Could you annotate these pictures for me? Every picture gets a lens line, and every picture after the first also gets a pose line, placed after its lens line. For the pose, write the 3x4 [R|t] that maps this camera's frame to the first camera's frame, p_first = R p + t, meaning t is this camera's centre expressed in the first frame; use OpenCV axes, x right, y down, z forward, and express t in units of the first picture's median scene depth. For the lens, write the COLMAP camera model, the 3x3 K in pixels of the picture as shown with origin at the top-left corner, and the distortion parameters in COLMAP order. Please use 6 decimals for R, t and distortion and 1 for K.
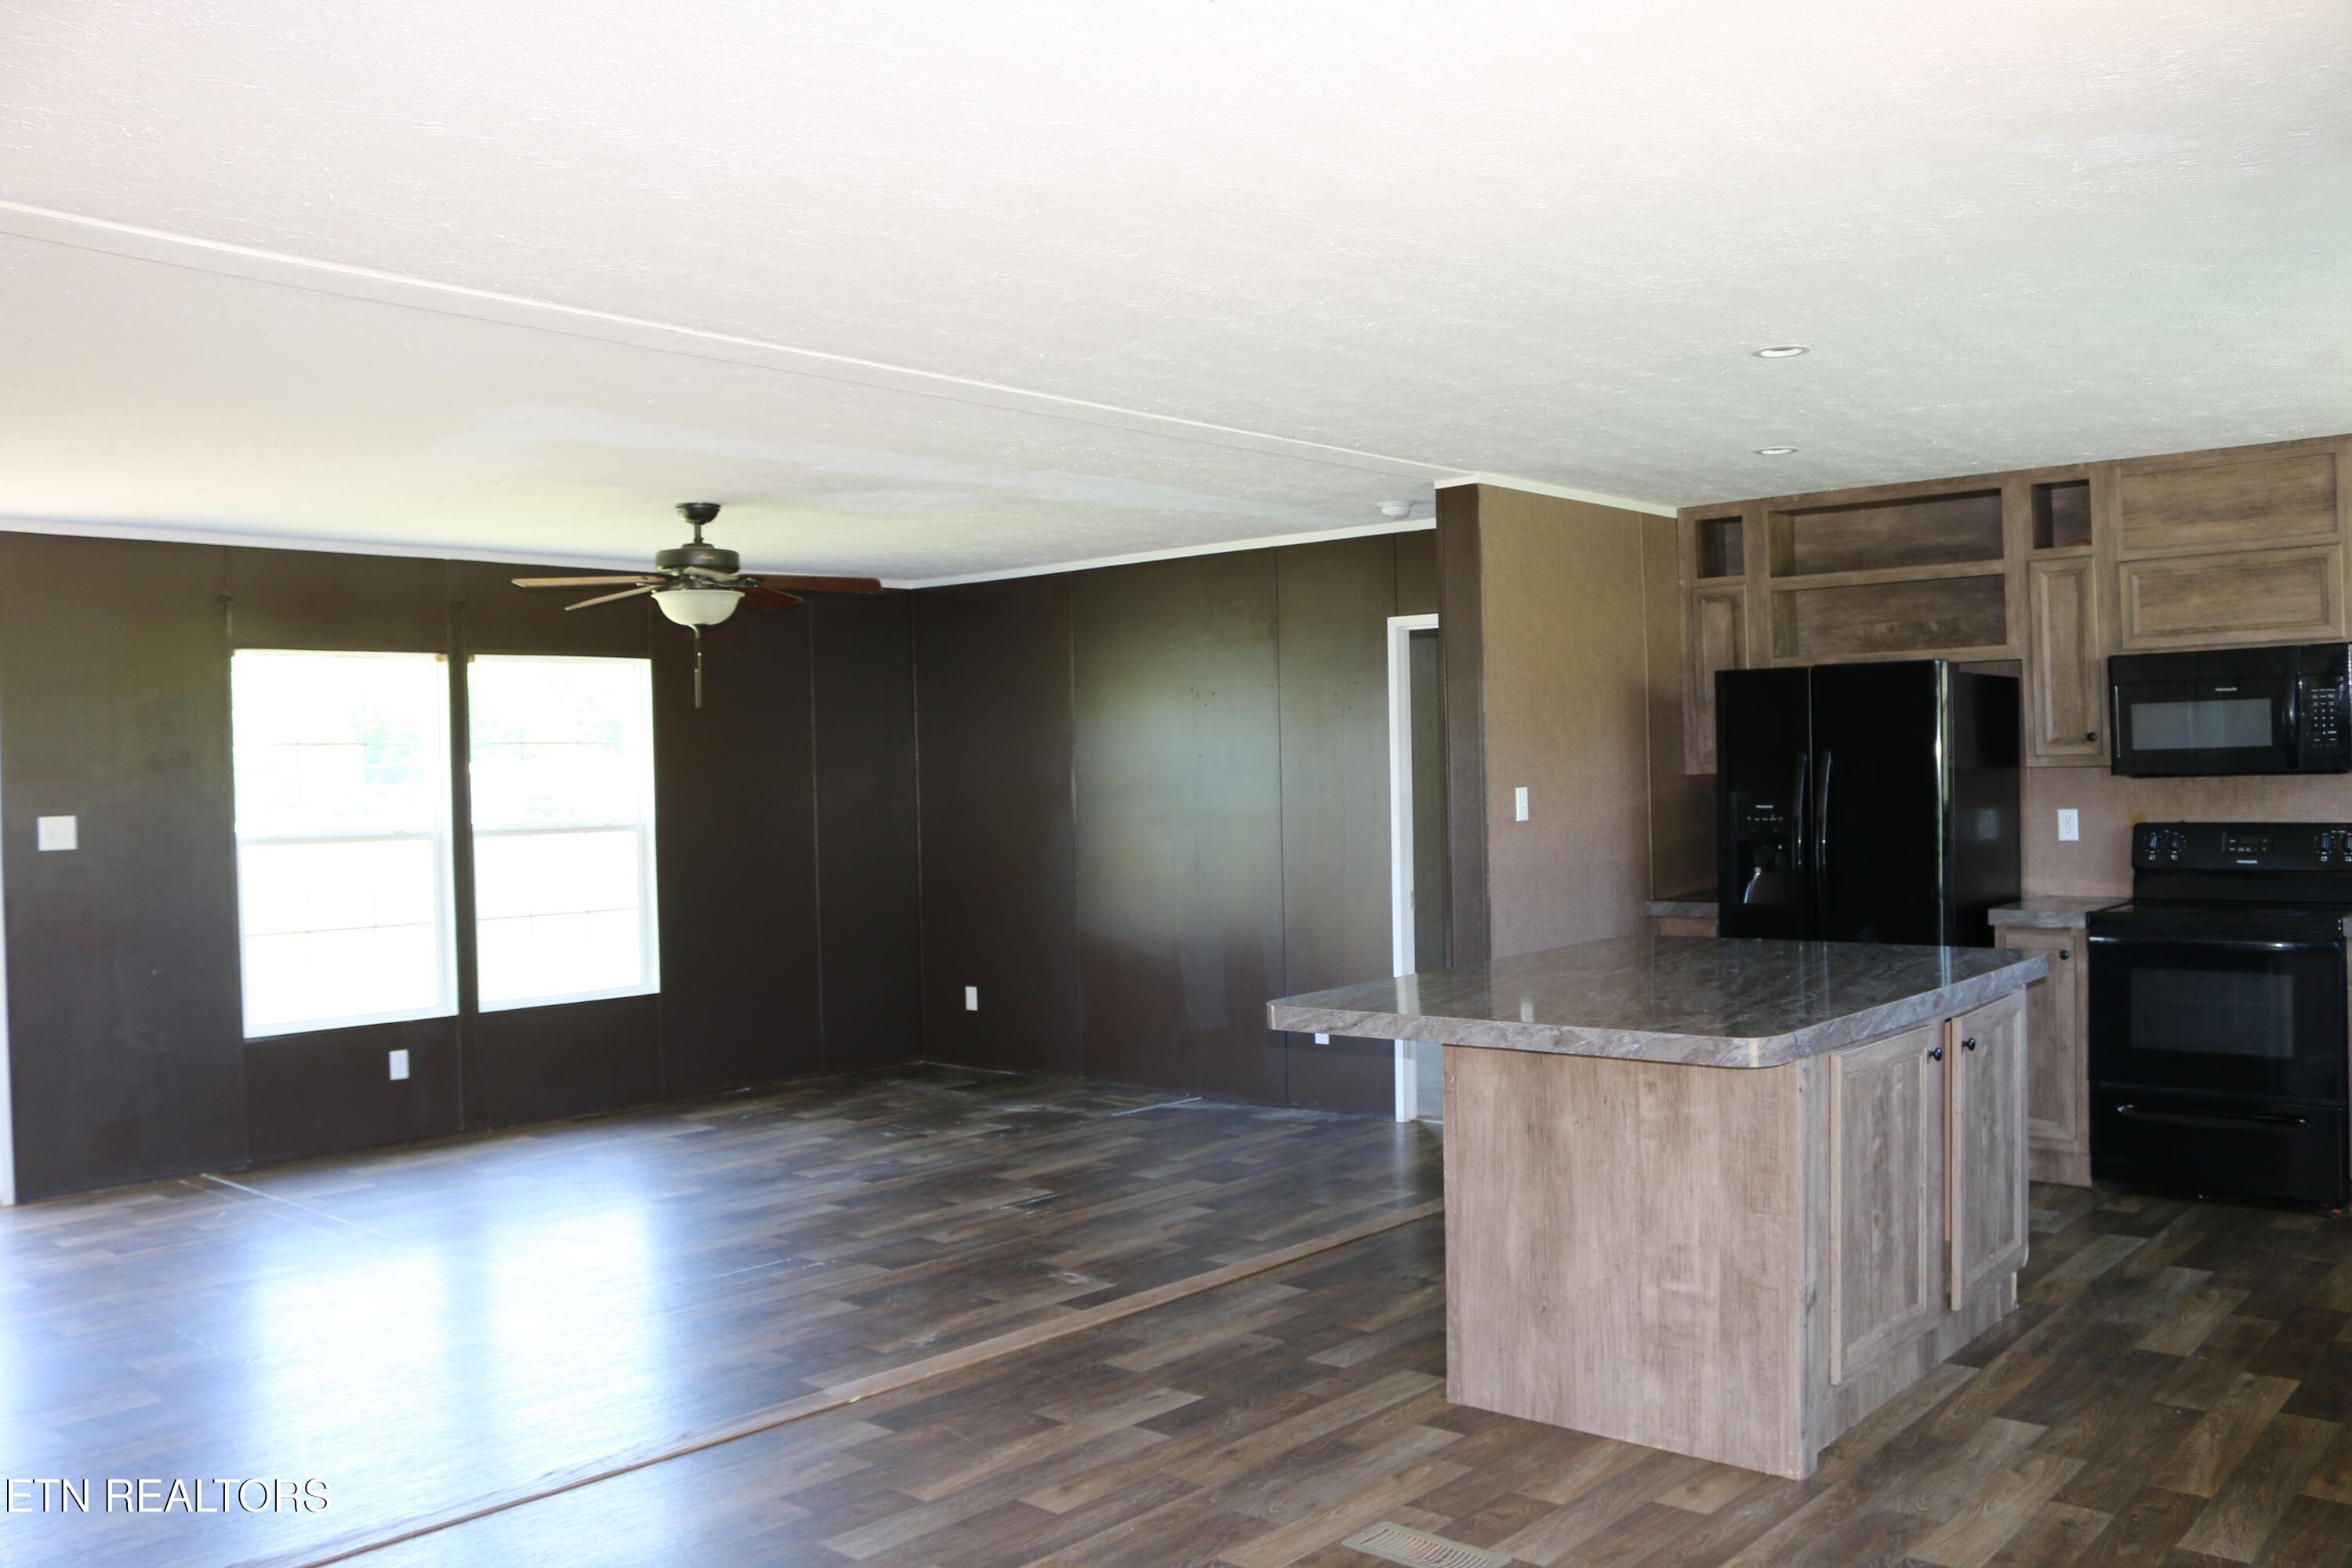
lens RADIAL K [[1942.5, 0, 1176.0], [0, 1942.5, 784.0], [0, 0, 1]] dist [-0.167240, 0.142424]
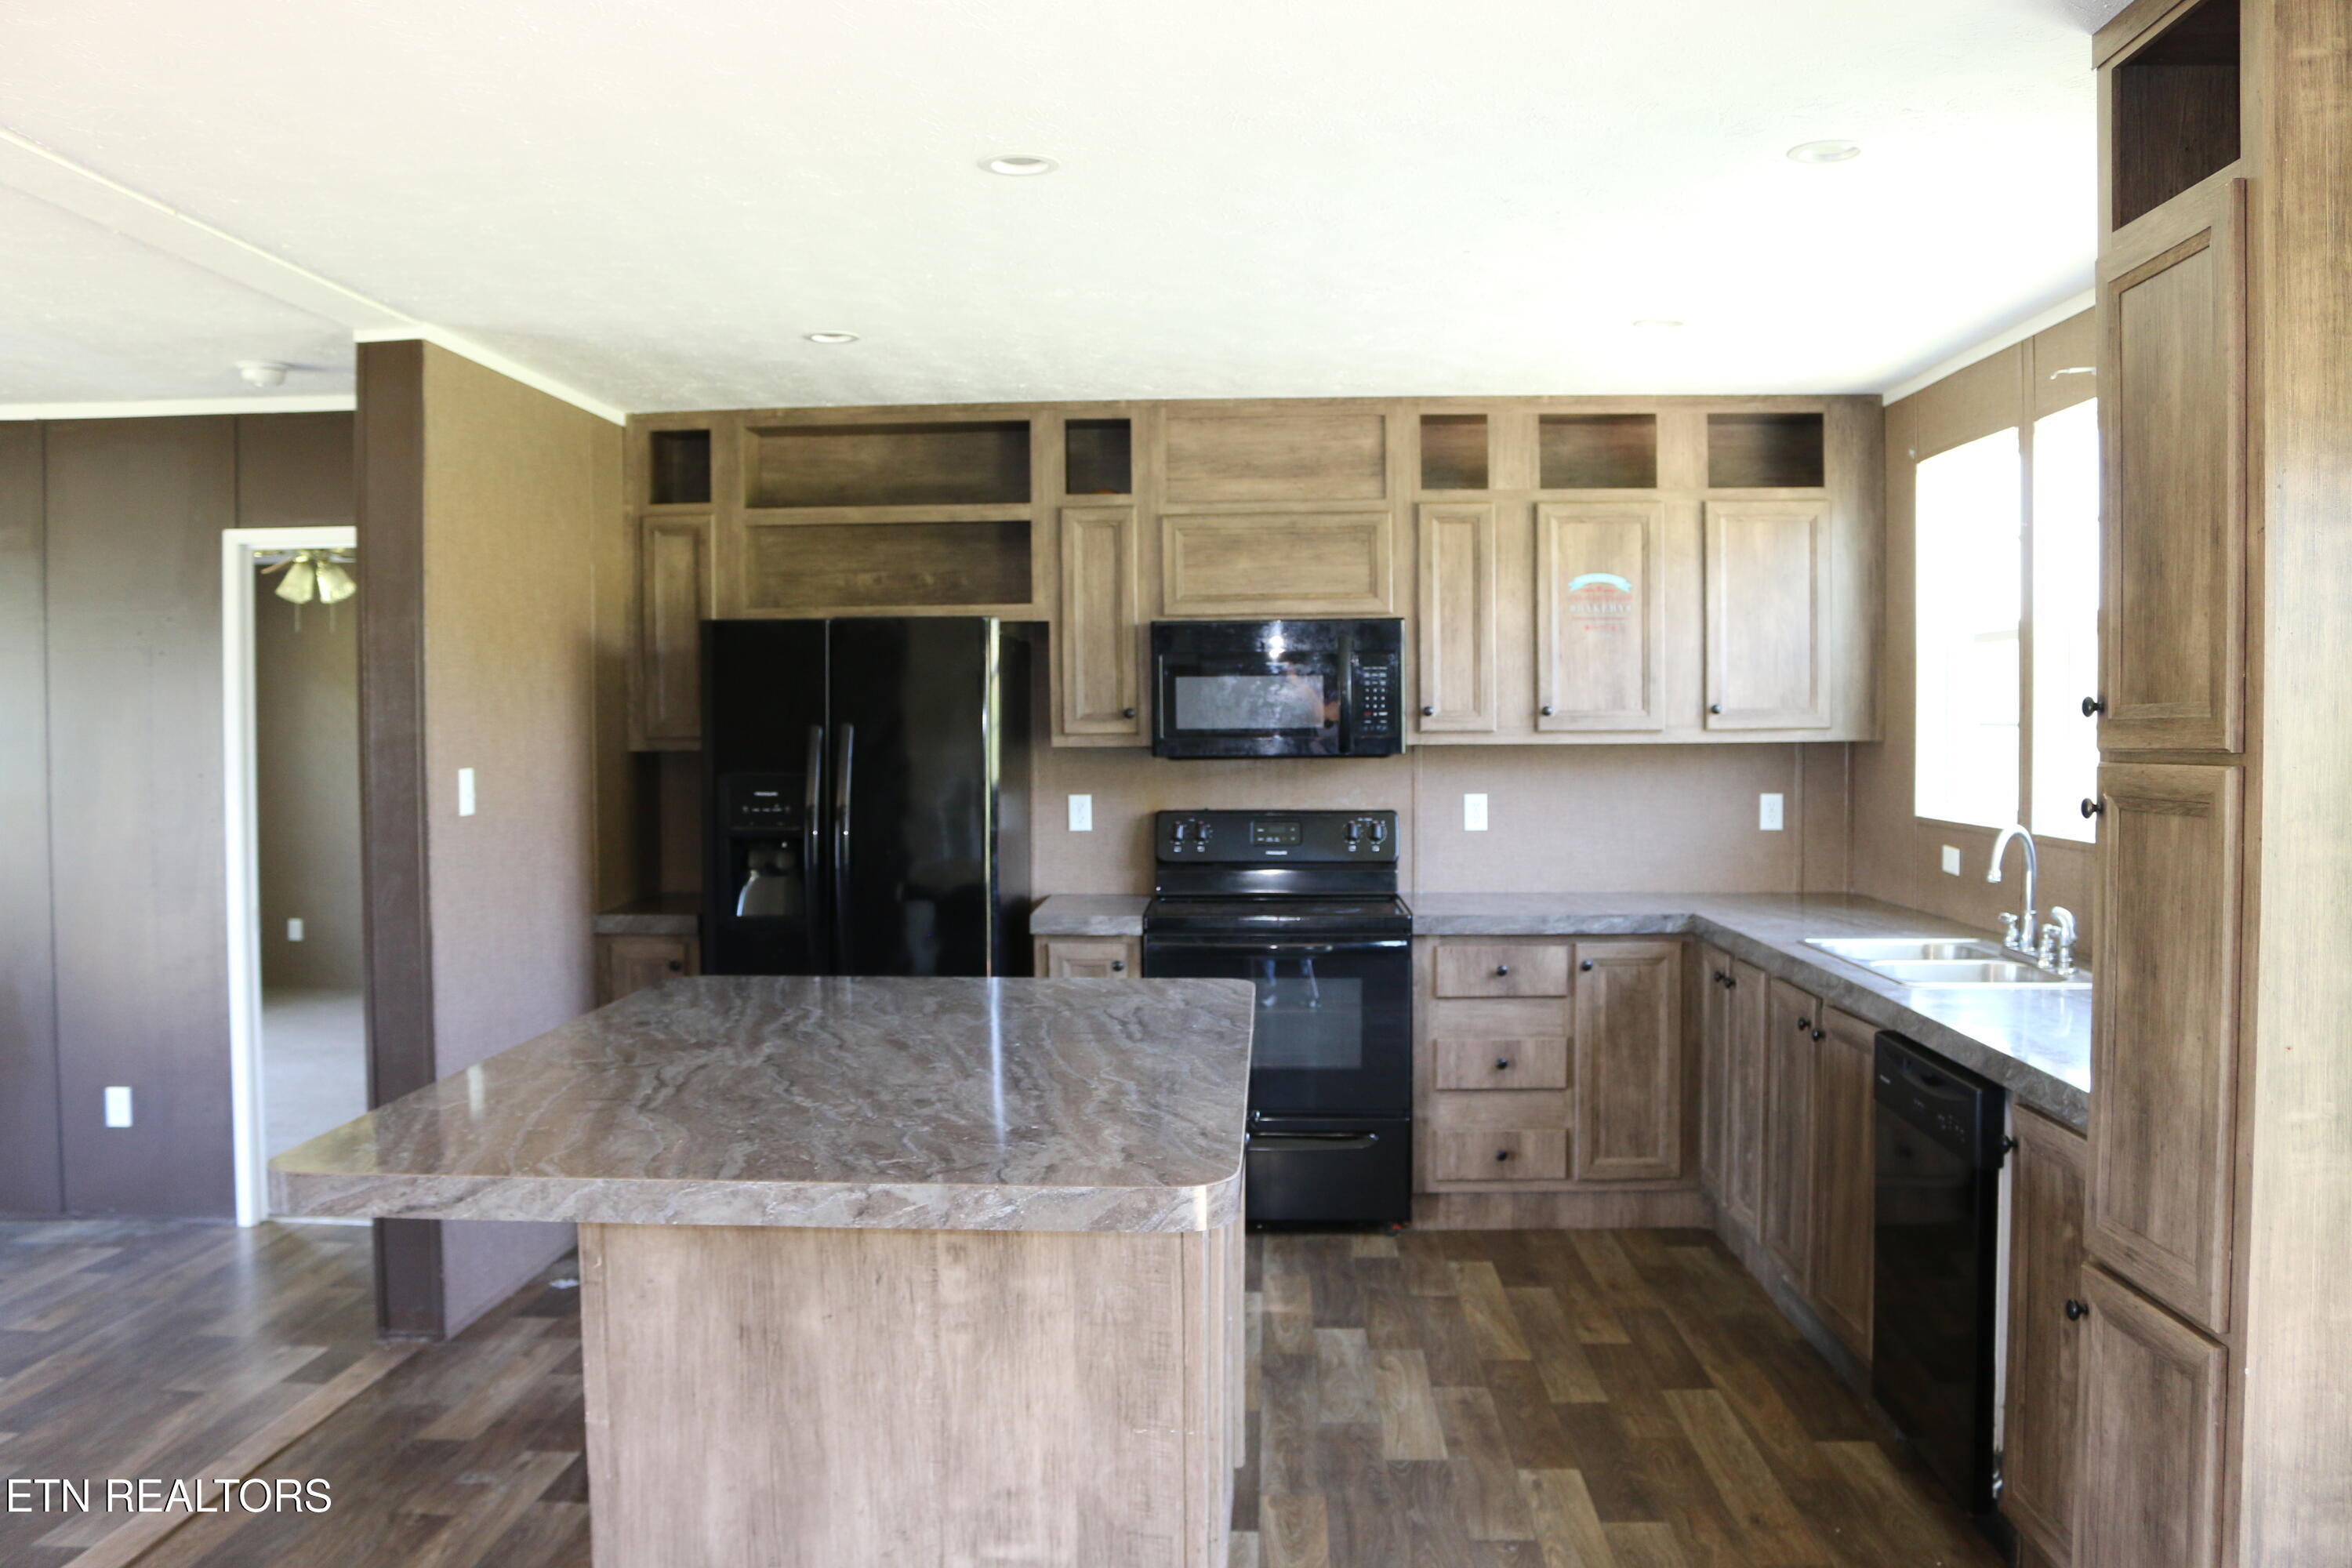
lens RADIAL K [[1933.6, 0, 1165.1], [0, 1933.6, 776.1], [0, 0, 1]] dist [-0.155883, 0.127008]
pose [[0.784208, 0.000406, 0.620498, -0.060923], [-0.007989, 0.999924, 0.009442, -0.004695], [-0.620447, -0.012361, 0.784151, 0.300034]]
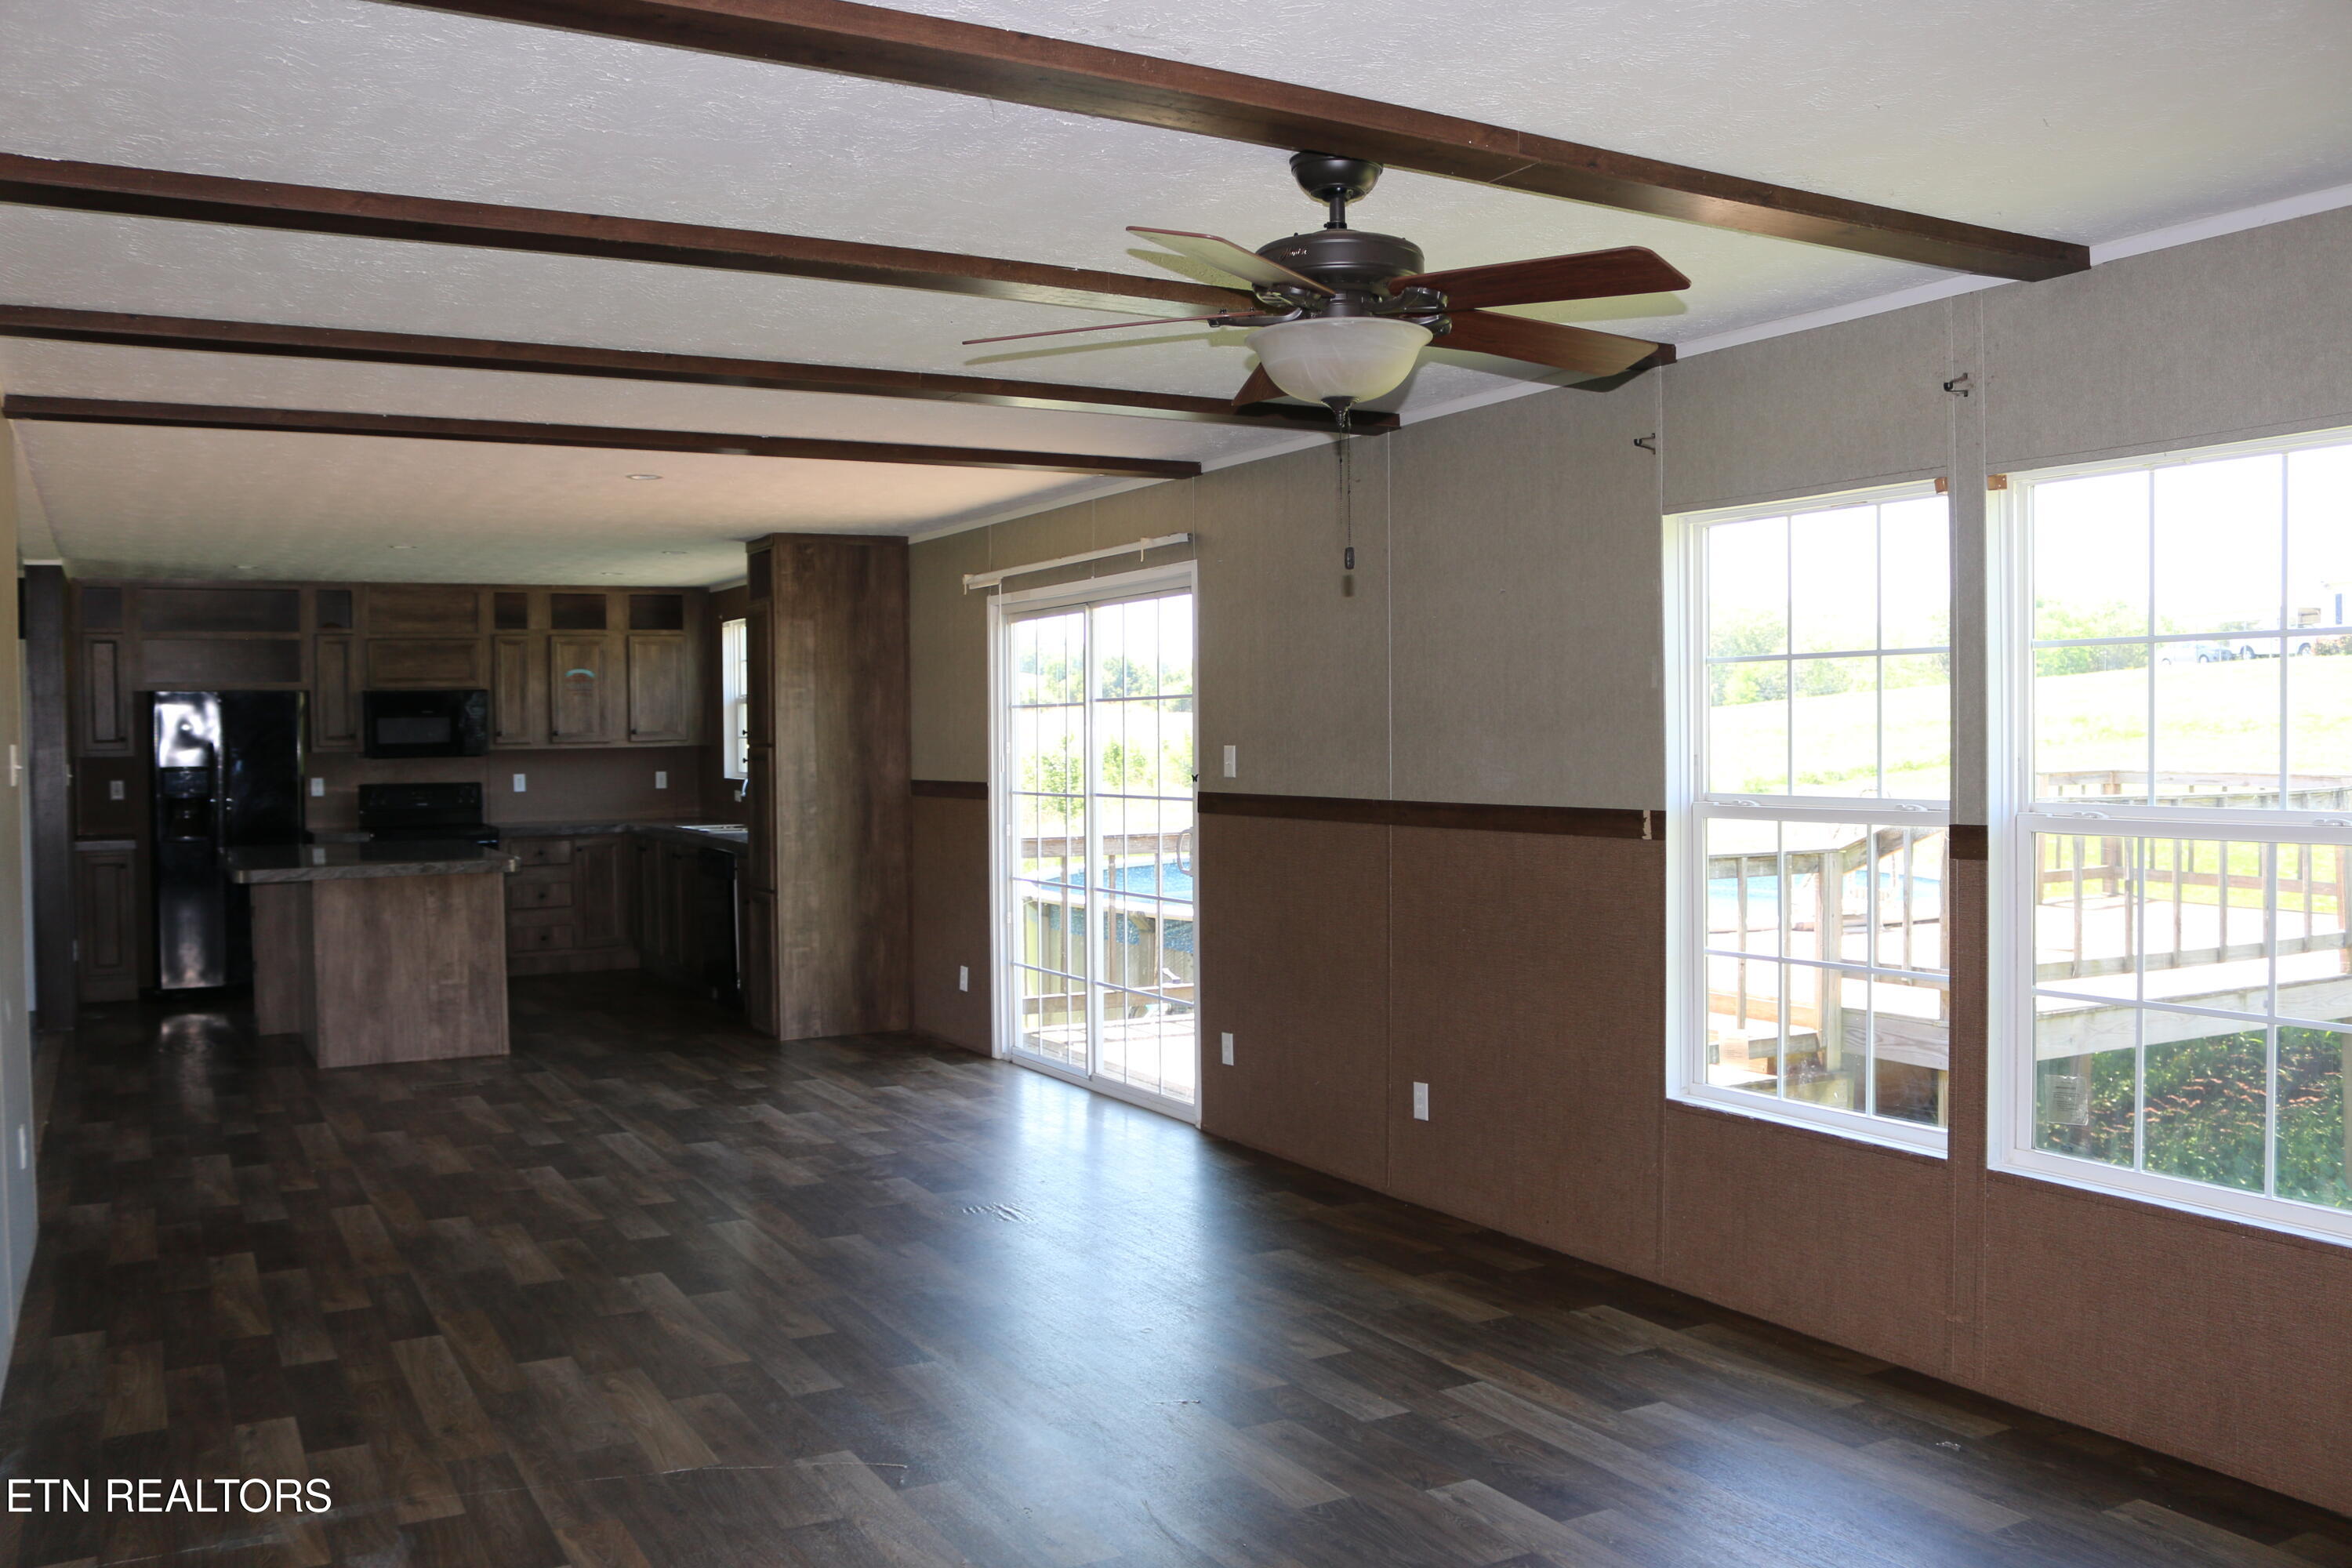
lens RADIAL K [[1933.6, 0, 1165.1], [0, 1933.6, 776.1], [0, 0, 1]] dist [-0.155883, 0.127008]
pose [[0.334254, -0.004267, 0.942473, -0.992927], [0.009447, 0.999955, 0.001176, 0.018983], [-0.942436, 0.008510, 0.334279, -0.341551]]
